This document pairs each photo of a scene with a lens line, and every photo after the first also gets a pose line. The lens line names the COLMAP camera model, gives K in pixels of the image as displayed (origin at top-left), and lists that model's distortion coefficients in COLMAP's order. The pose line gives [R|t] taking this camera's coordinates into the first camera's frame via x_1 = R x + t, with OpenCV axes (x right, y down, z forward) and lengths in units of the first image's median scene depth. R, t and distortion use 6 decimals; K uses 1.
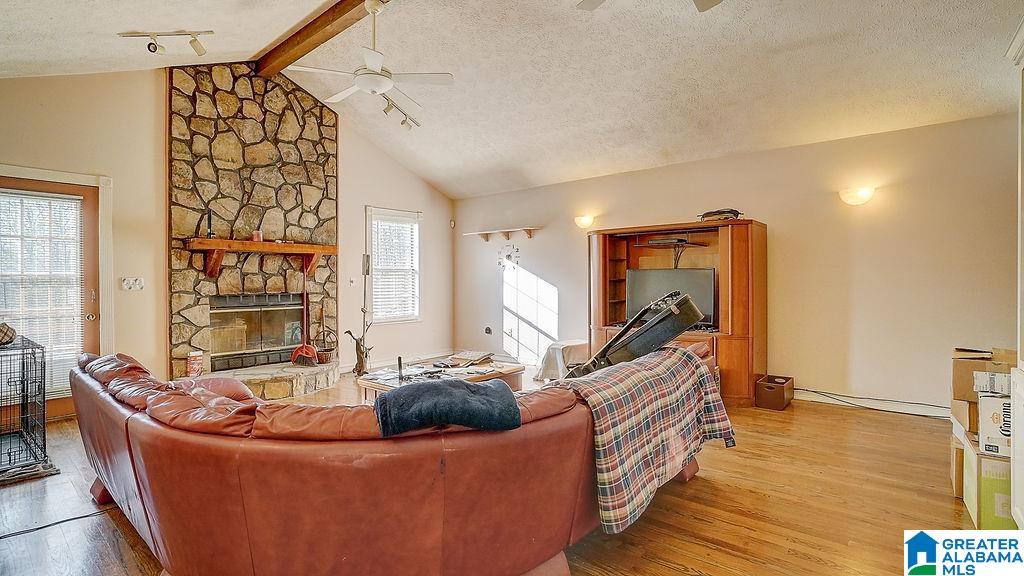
lens RADIAL K [[475.0, 0, 512.8], [0, 475.0, 282.4], [0, 0, 1]] dist [-0.023037, -0.000065]
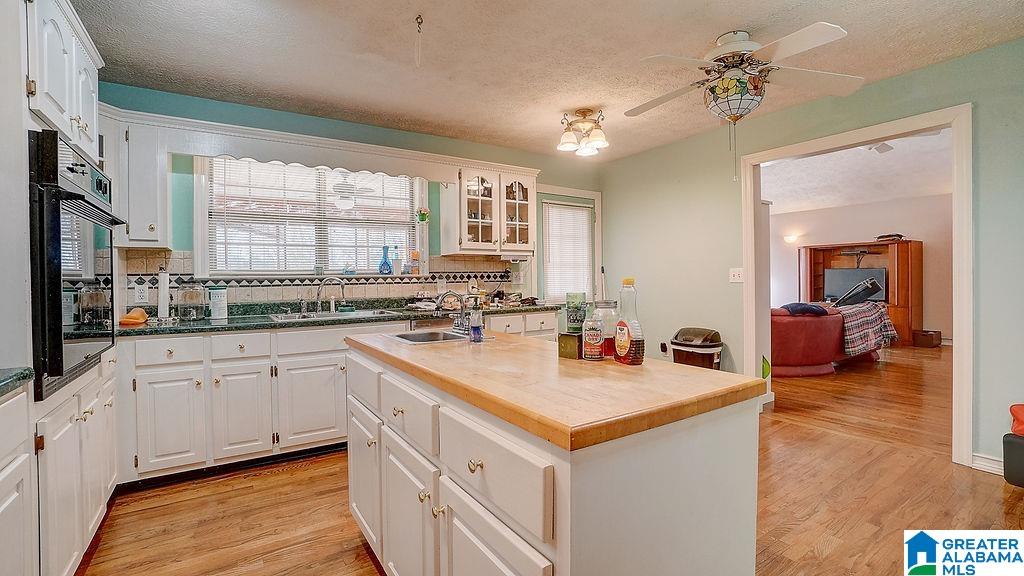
lens RADIAL K [[451.5, 0, 513.4], [0, 451.5, 286.3], [0, 0, 1]] dist [-0.028689, 0.001171]
pose [[0.958323, -0.006417, -0.285614, -0.429613], [0.009331, 0.999917, 0.008841, 0.010595], [0.285534, -0.011137, 0.958304, -0.967852]]
